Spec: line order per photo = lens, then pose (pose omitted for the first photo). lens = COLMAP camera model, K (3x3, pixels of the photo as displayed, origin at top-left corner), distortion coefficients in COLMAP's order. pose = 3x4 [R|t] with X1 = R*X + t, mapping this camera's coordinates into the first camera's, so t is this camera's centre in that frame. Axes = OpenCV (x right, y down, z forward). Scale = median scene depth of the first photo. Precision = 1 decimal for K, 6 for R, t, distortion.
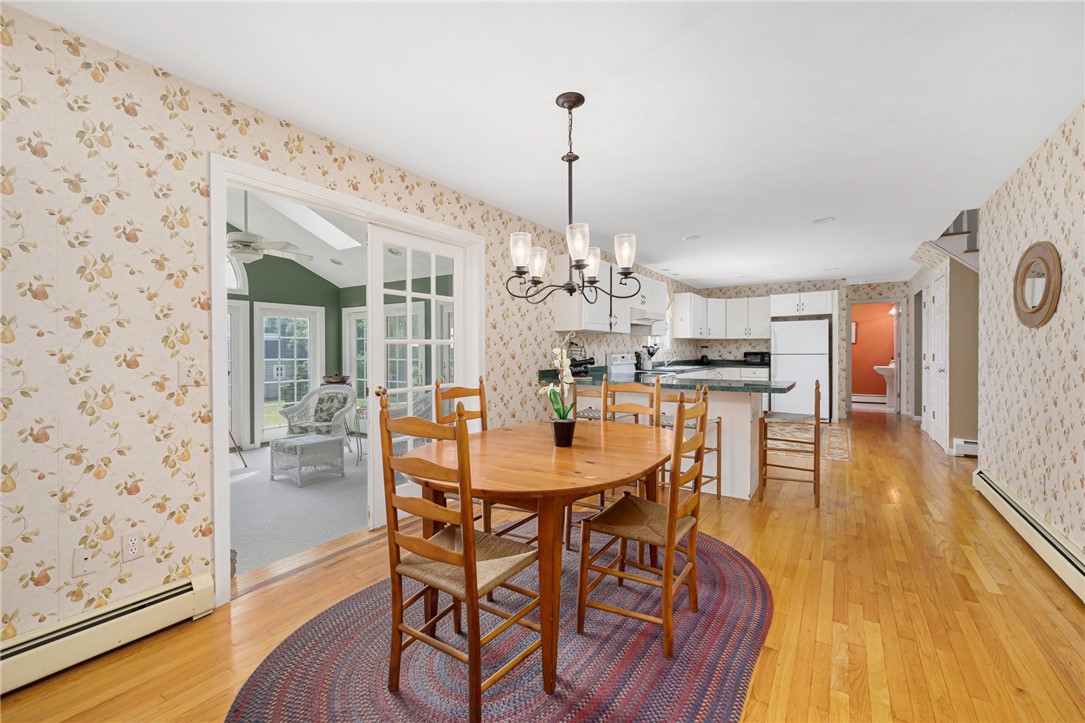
lens RADIAL K [[460.7, 0, 536.8], [0, 460.7, 349.2], [0, 0, 1]] dist [0.003434, 0.000334]
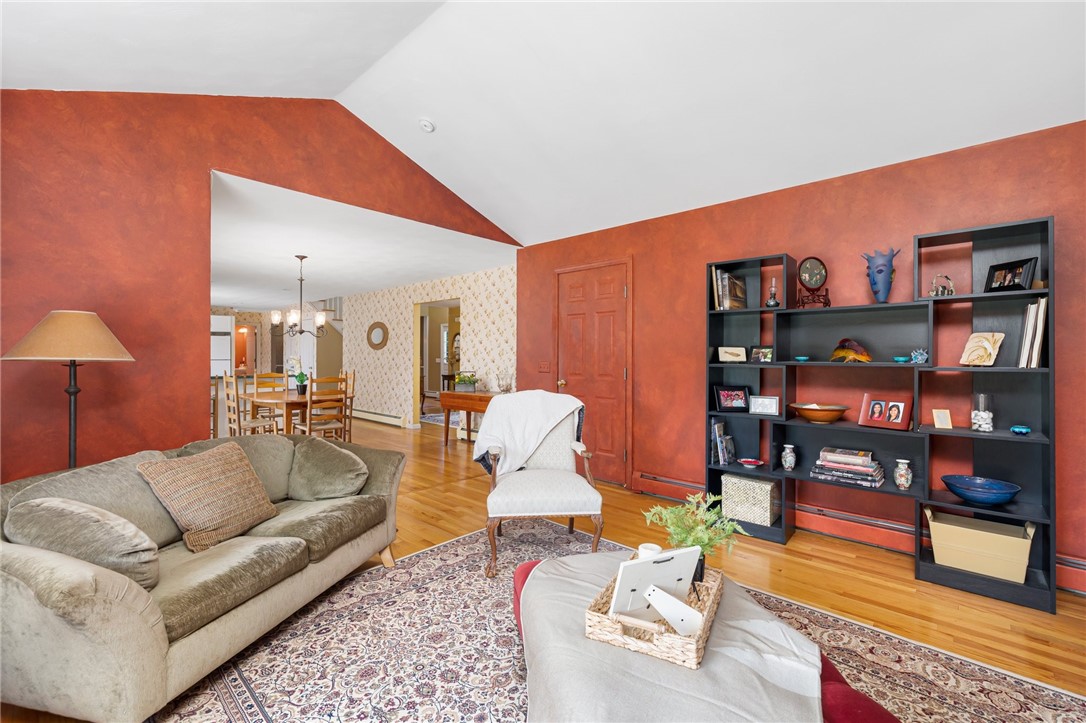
lens RADIAL K [[462.0, 0, 537.6], [0, 462.0, 355.8], [0, 0, 1]] dist [0.000583, 0.000327]
pose [[0.178494, 0.006290, 0.983921, -0.983558], [-0.004762, 0.999973, -0.005529, 0.001846], [-0.983929, -0.003698, 0.178520, -0.323009]]
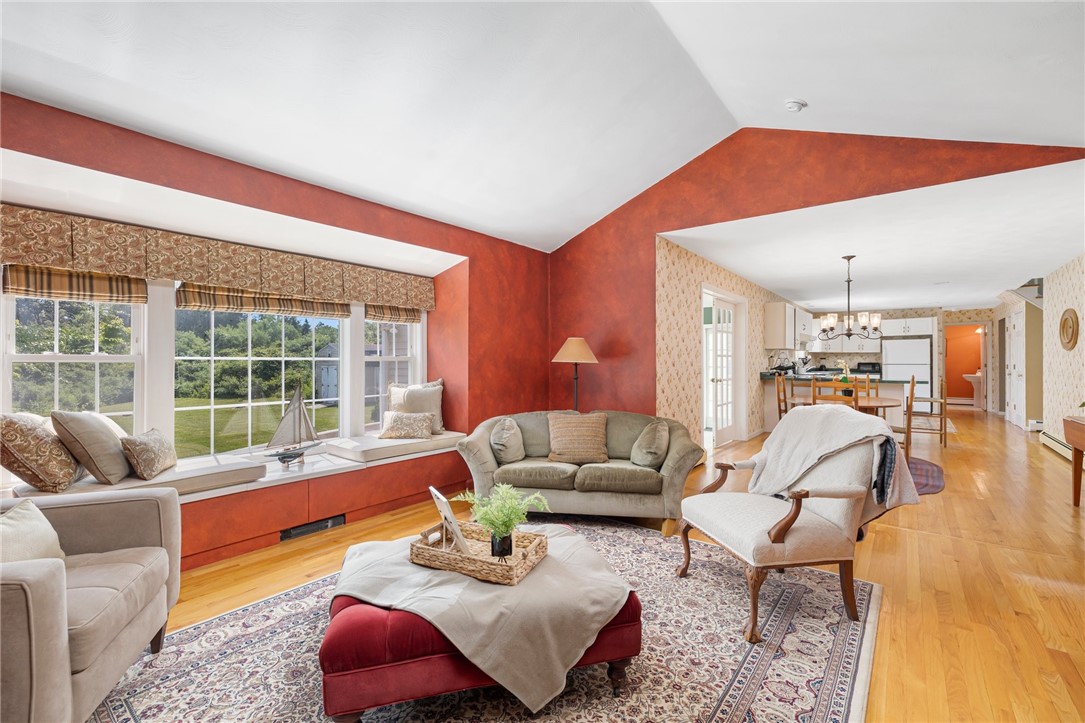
lens RADIAL K [[461.6, 0, 537.1], [0, 461.6, 355.8], [0, 0, 1]] dist [0.000583, 0.000327]
pose [[0.995589, 0.002788, -0.093781, -0.603947], [-0.003594, 0.999958, -0.008424, 0.001490], [0.093753, 0.008724, 0.995557, -0.711032]]
